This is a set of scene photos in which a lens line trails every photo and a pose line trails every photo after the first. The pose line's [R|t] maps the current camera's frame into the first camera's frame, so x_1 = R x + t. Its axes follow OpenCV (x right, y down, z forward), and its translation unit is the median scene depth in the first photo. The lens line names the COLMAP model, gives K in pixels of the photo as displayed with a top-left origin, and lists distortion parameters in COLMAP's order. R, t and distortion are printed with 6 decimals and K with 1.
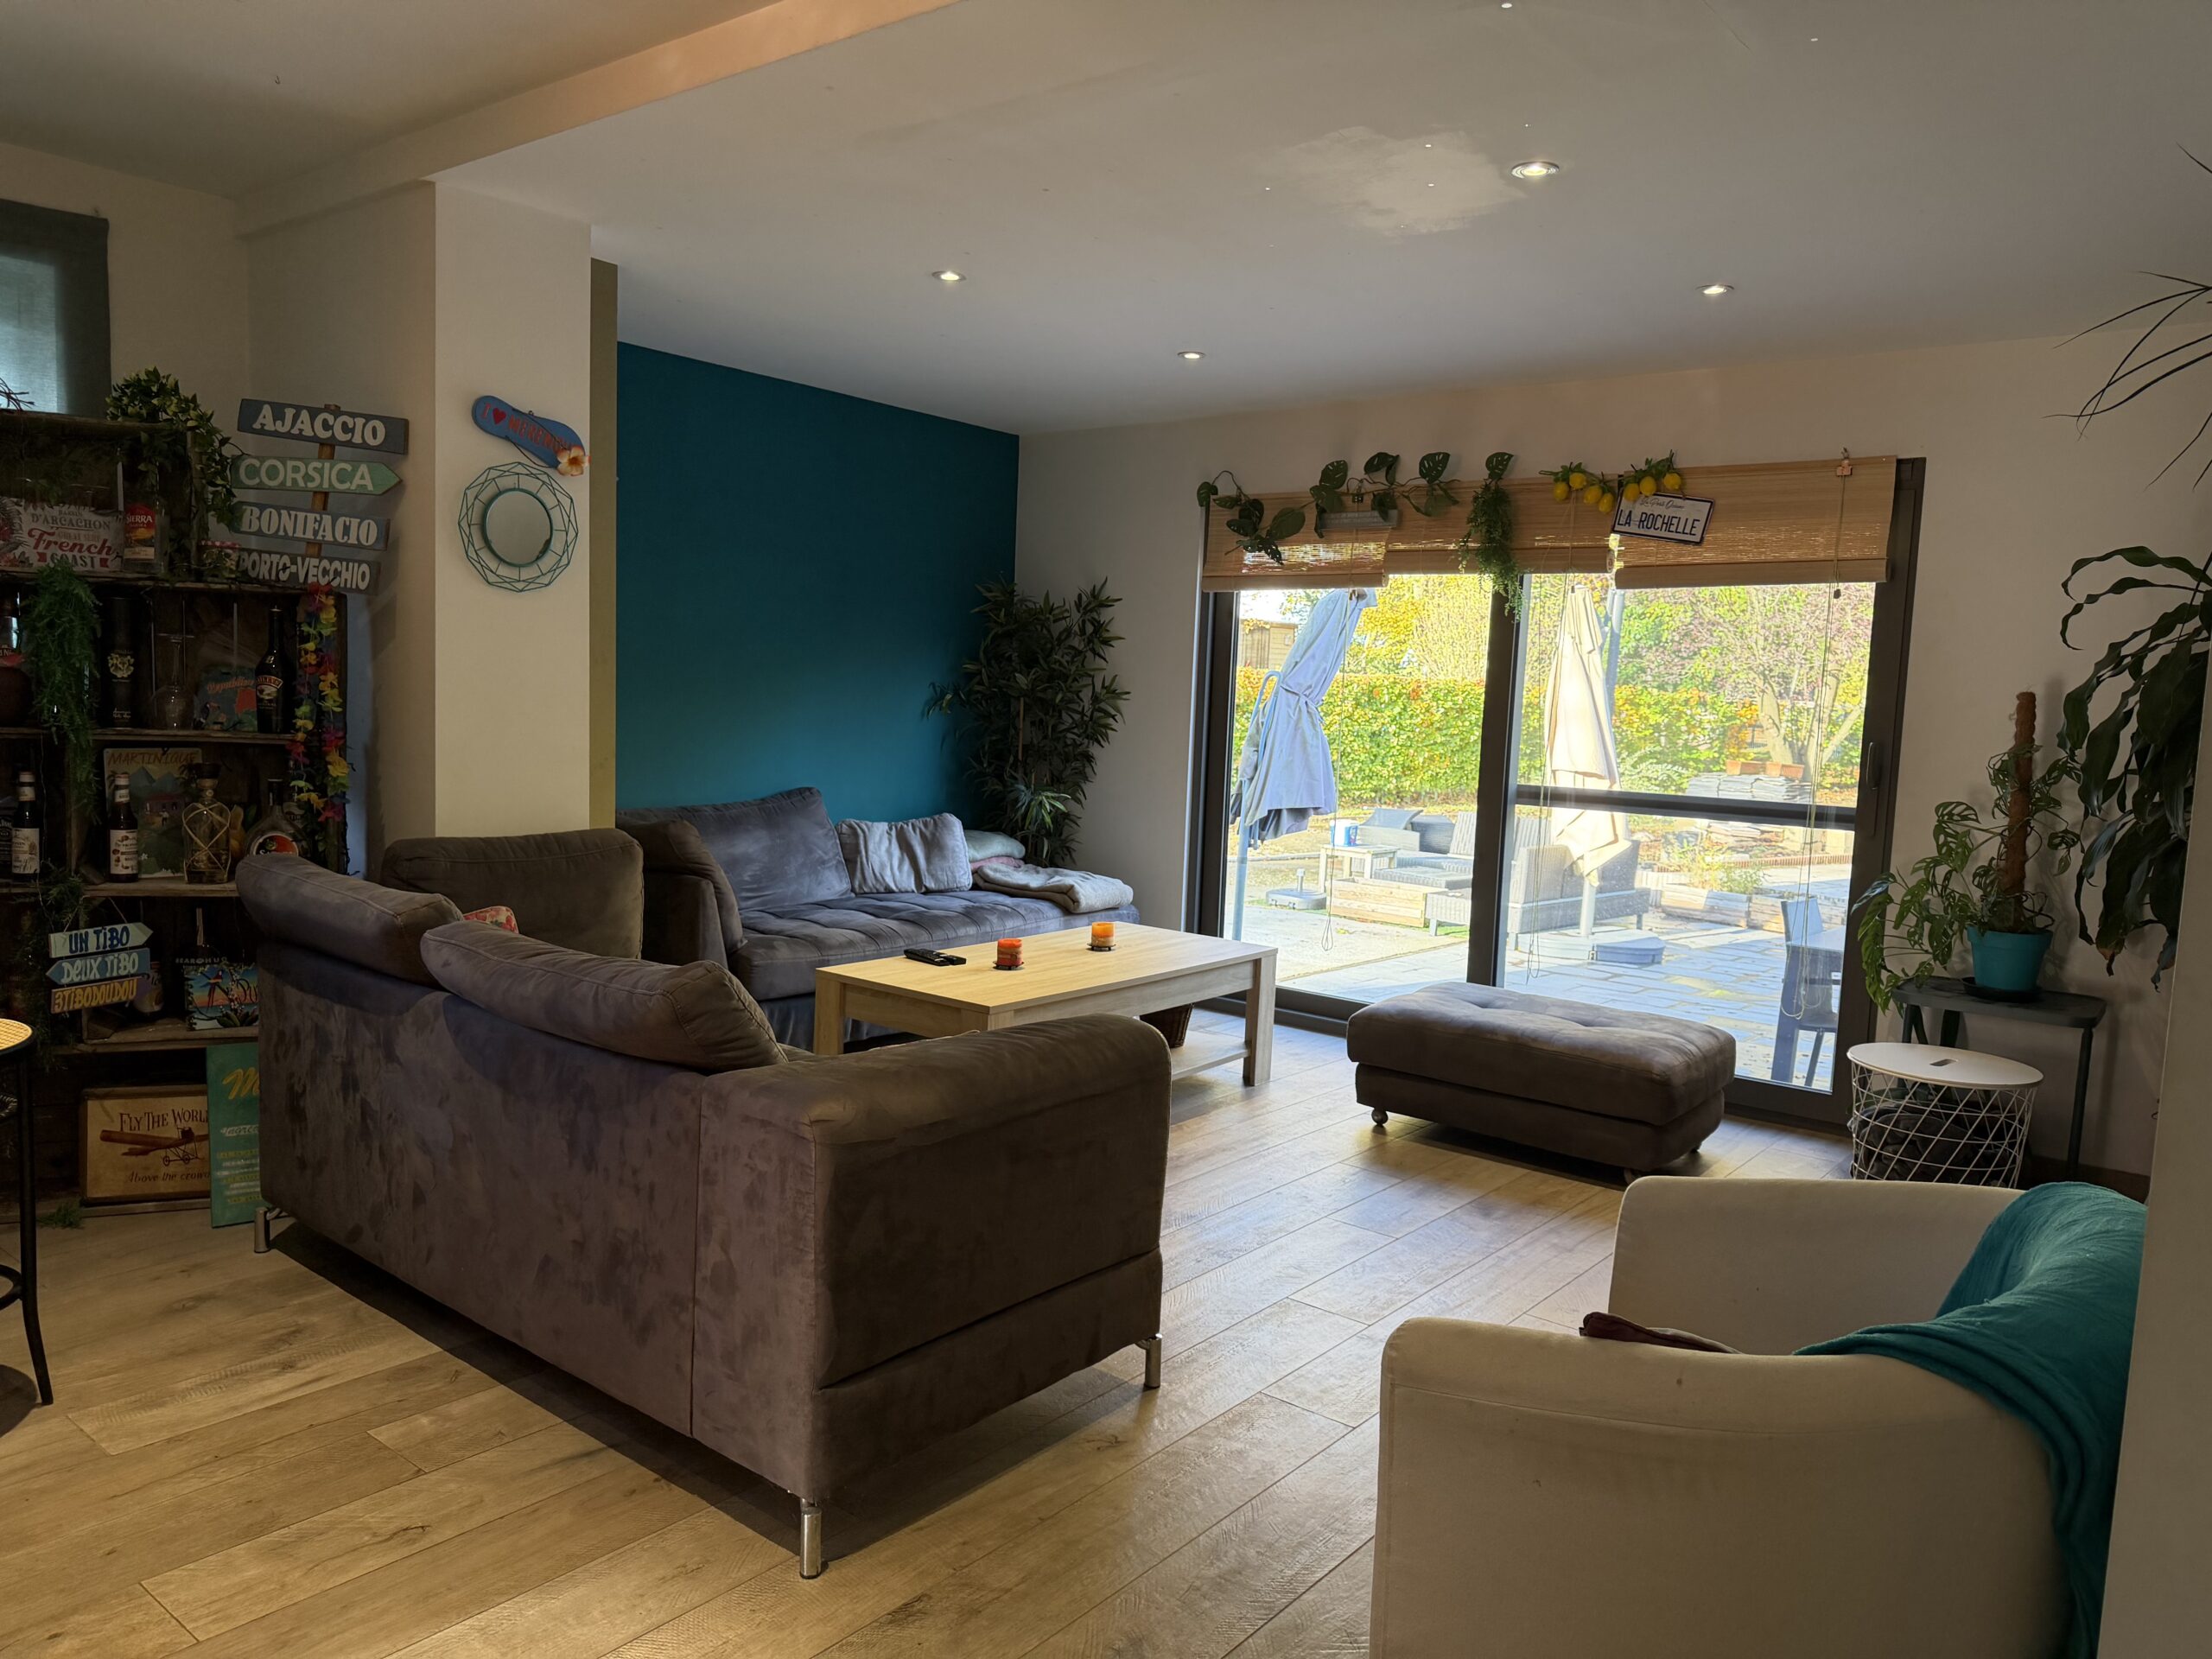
lens RADIAL K [[1556.4, 0, 1125.7], [0, 1556.4, 838.3], [0, 0, 1]] dist [0.065205, -0.092820]
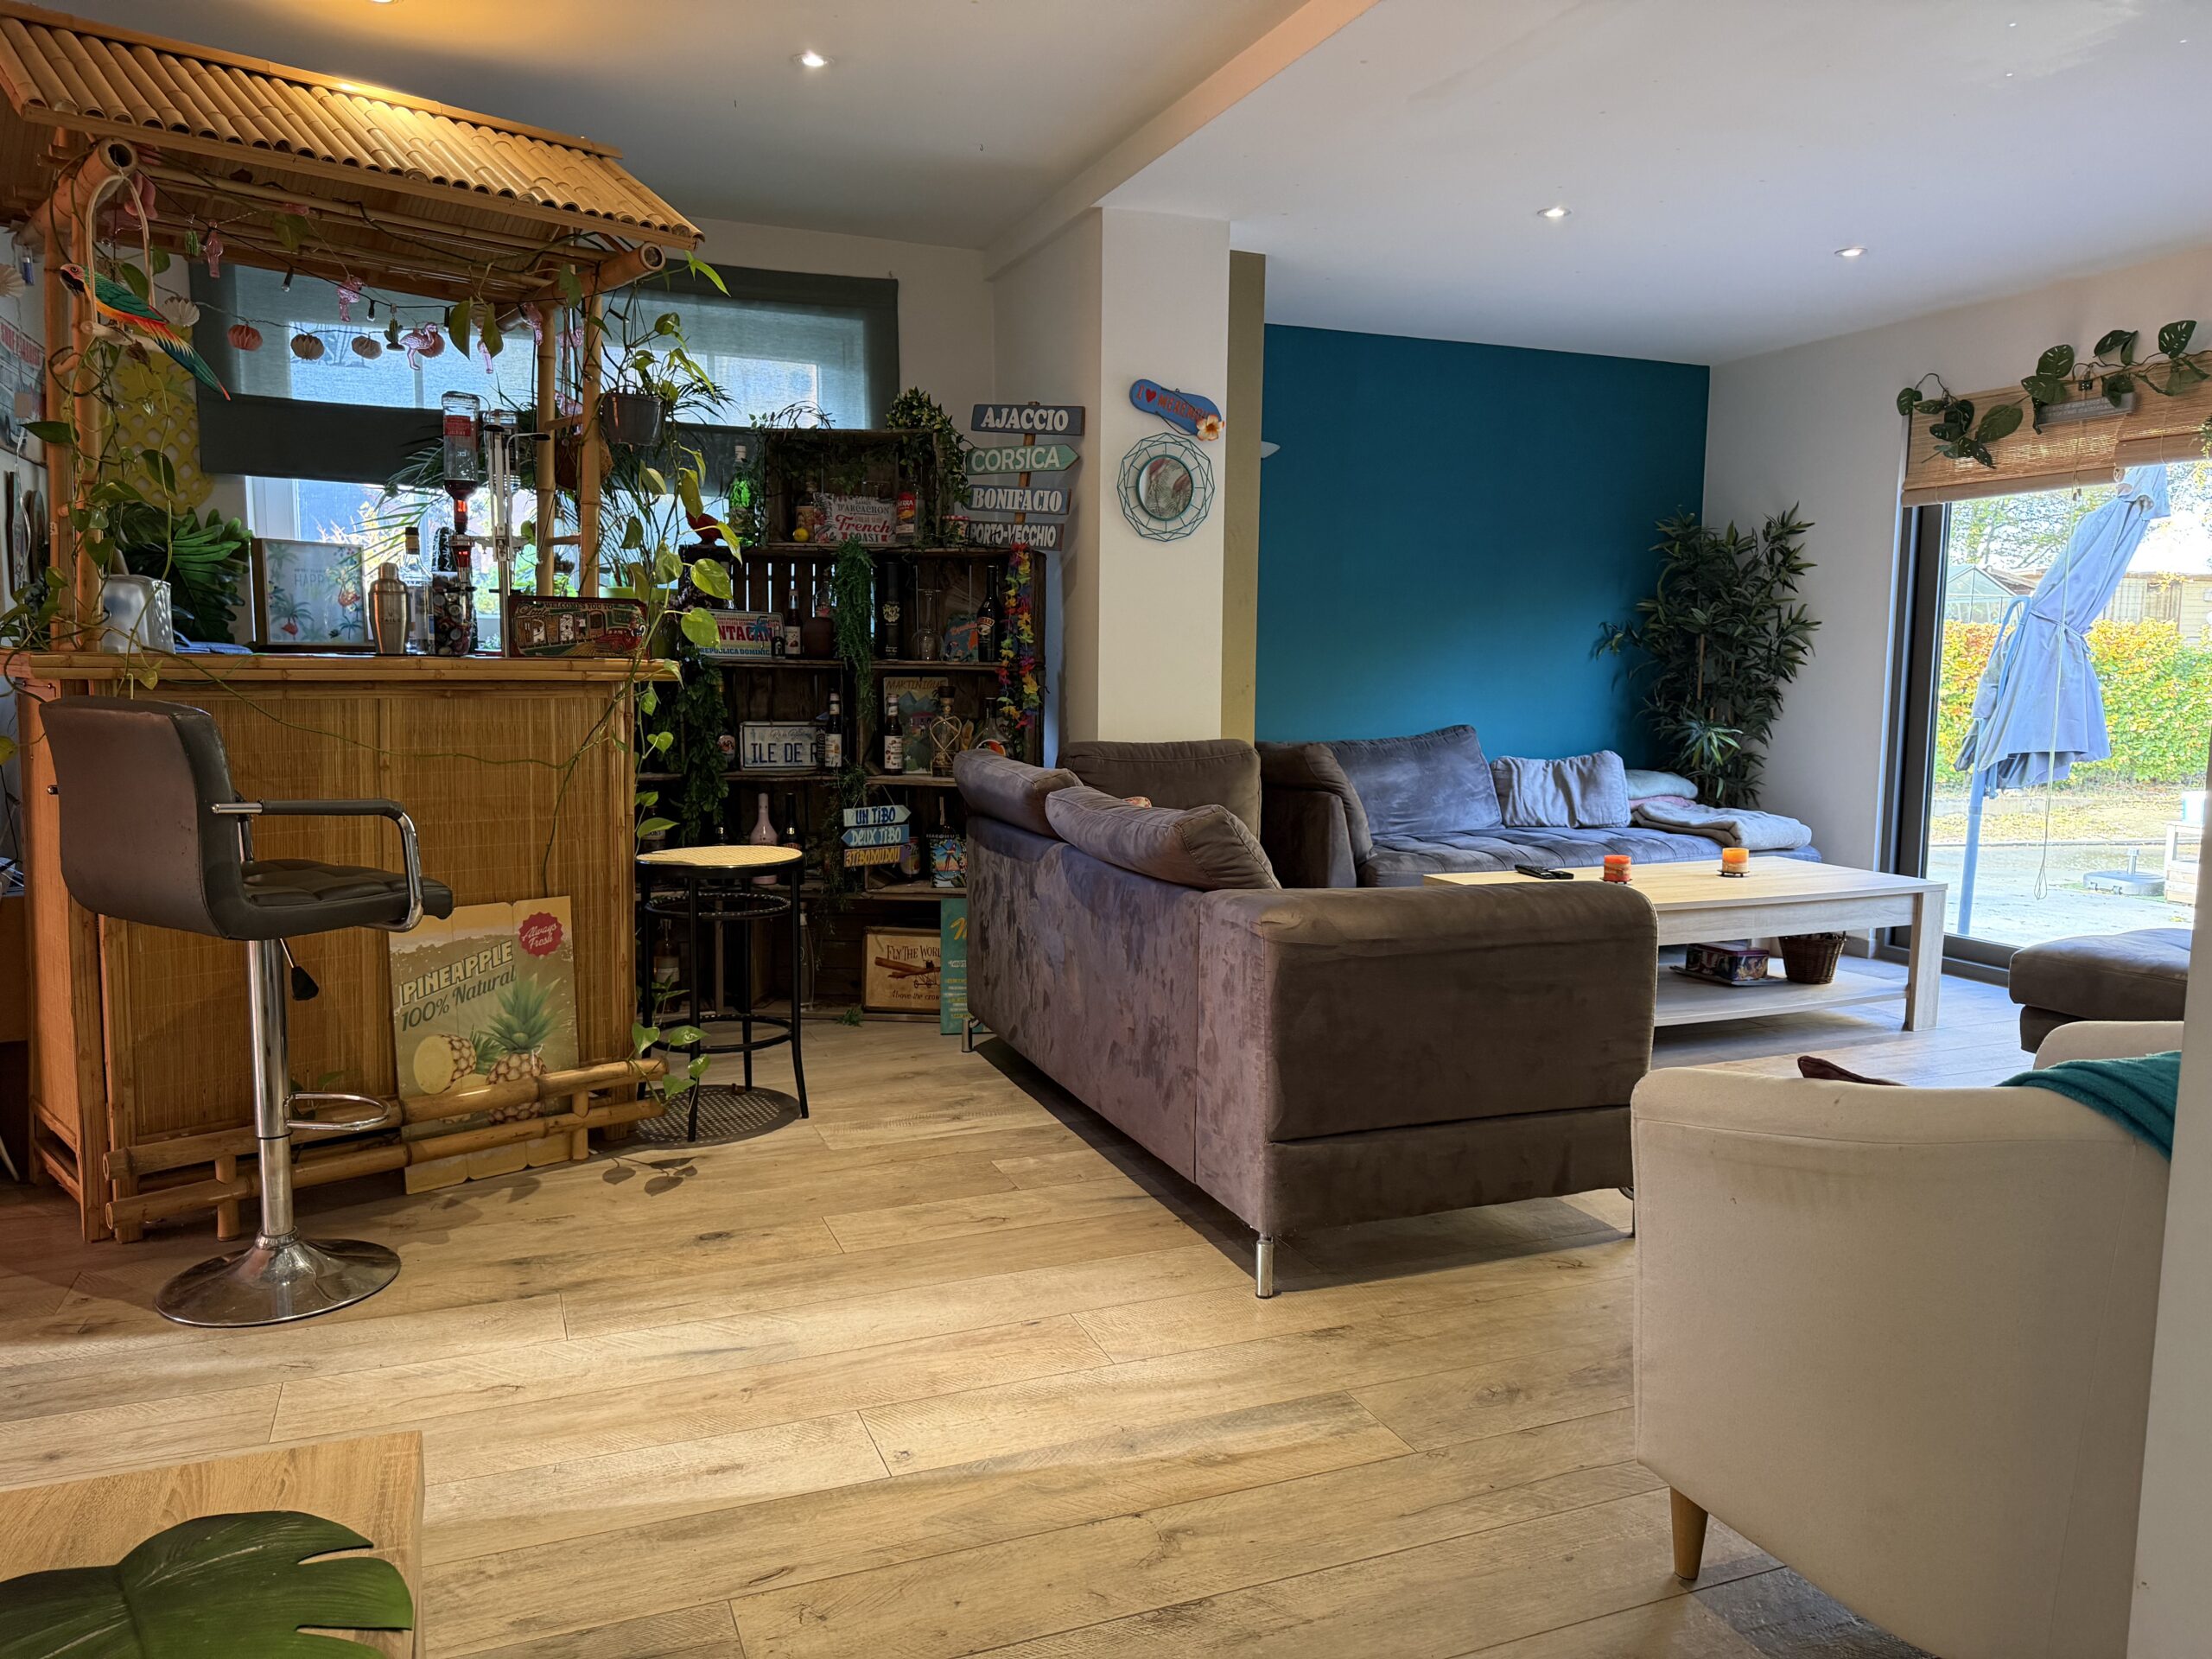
lens RADIAL K [[1556.4, 0, 1085.7], [0, 1556.4, 828.9], [0, 0, 1]] dist [0.065205, -0.092820]
pose [[0.868252, 0.020011, -0.495719, 0.170425], [-0.019433, 0.999791, 0.006323, 0.062541], [0.495742, 0.004143, 0.868460, -0.078552]]
